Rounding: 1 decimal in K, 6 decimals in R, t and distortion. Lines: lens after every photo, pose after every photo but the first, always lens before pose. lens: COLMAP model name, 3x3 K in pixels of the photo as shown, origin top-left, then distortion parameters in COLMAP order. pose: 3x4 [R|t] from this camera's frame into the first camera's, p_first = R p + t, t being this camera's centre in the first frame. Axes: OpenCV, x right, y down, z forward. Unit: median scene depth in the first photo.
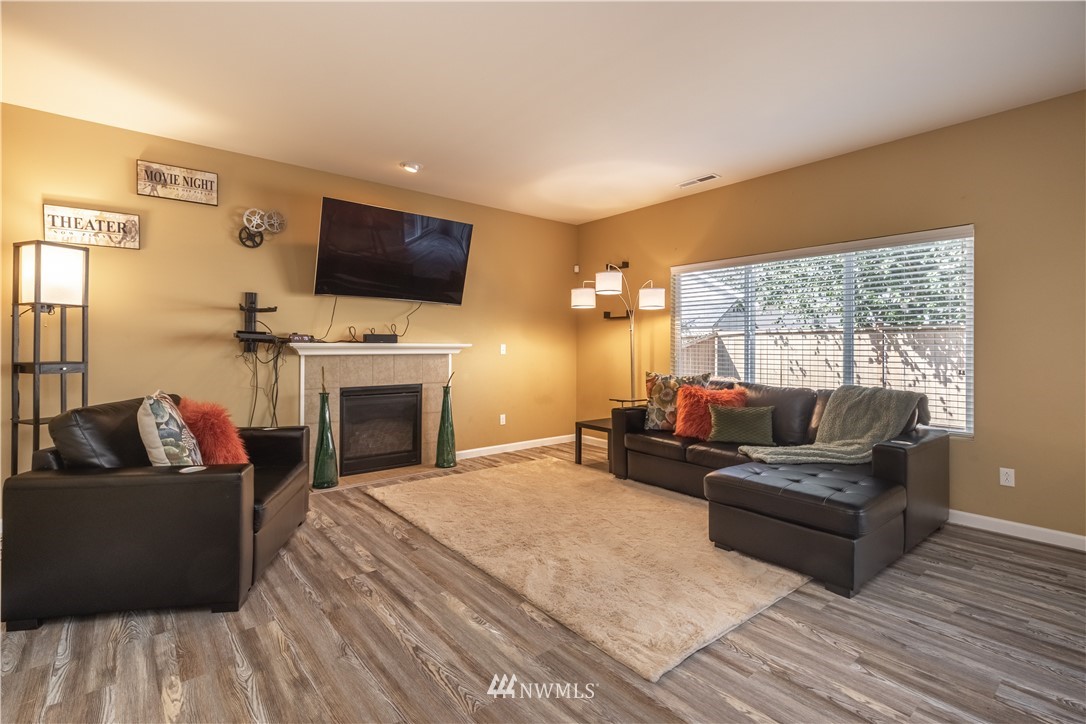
lens RADIAL K [[520.2, 0, 492.4], [0, 520.2, 366.6], [0, 0, 1]] dist [0.003360, 0.000328]
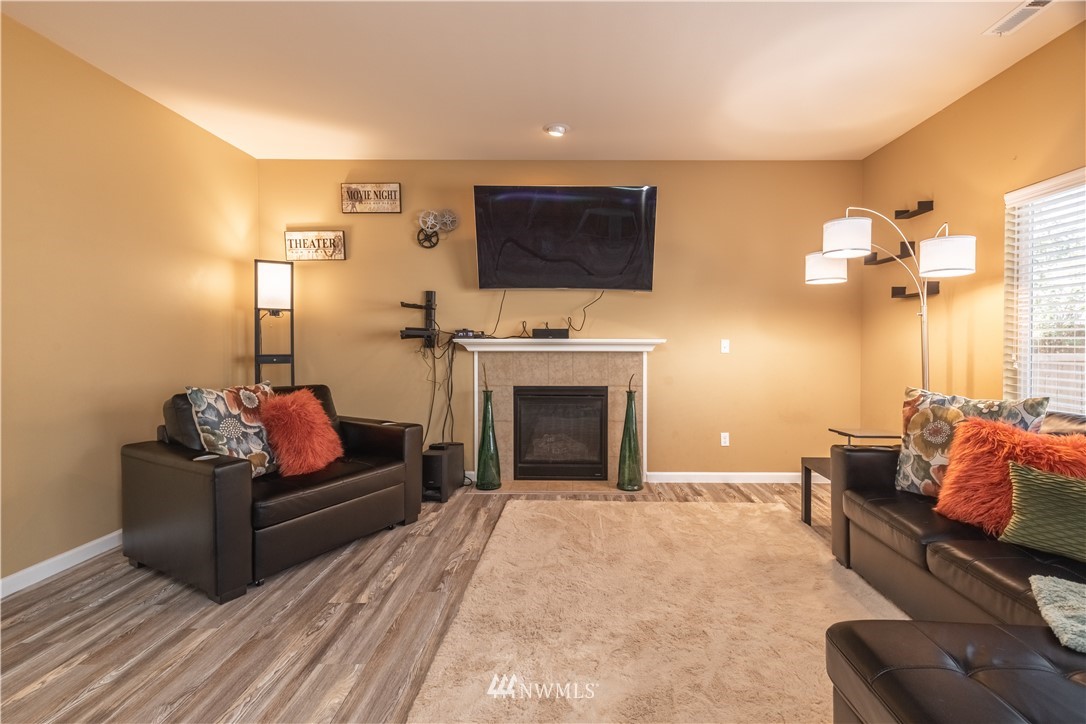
lens RADIAL K [[496.6, 0, 536.3], [0, 496.6, 363.7], [0, 0, 1]] dist [0.003100, 0.000401]
pose [[0.791218, 0.025602, -0.610998, 0.341340], [-0.024219, 0.999651, 0.010525, -0.012646], [0.611055, 0.006470, 0.791562, 0.364339]]
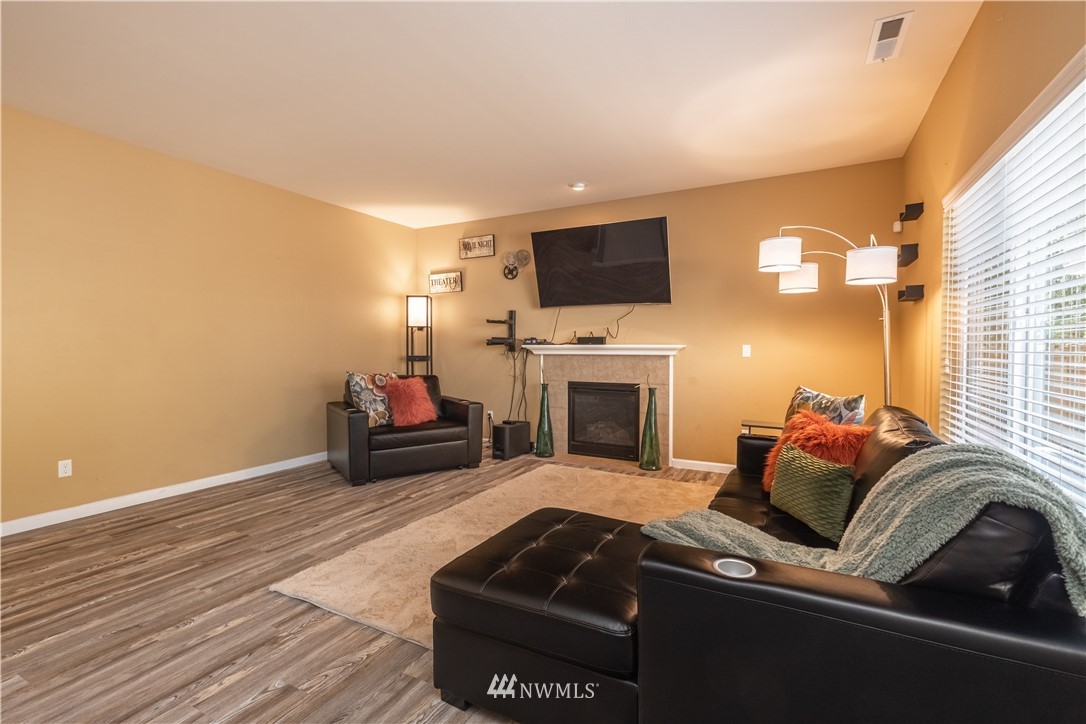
lens RADIAL K [[462.1, 0, 496.6], [0, 462.1, 377.0], [0, 0, 1]] dist [0.002821, 0.000054]
pose [[0.405628, 0.056263, -0.912305, 0.743578], [-0.035389, 0.998322, 0.045833, -0.016090], [0.913353, 0.013695, 0.406939, 0.471864]]
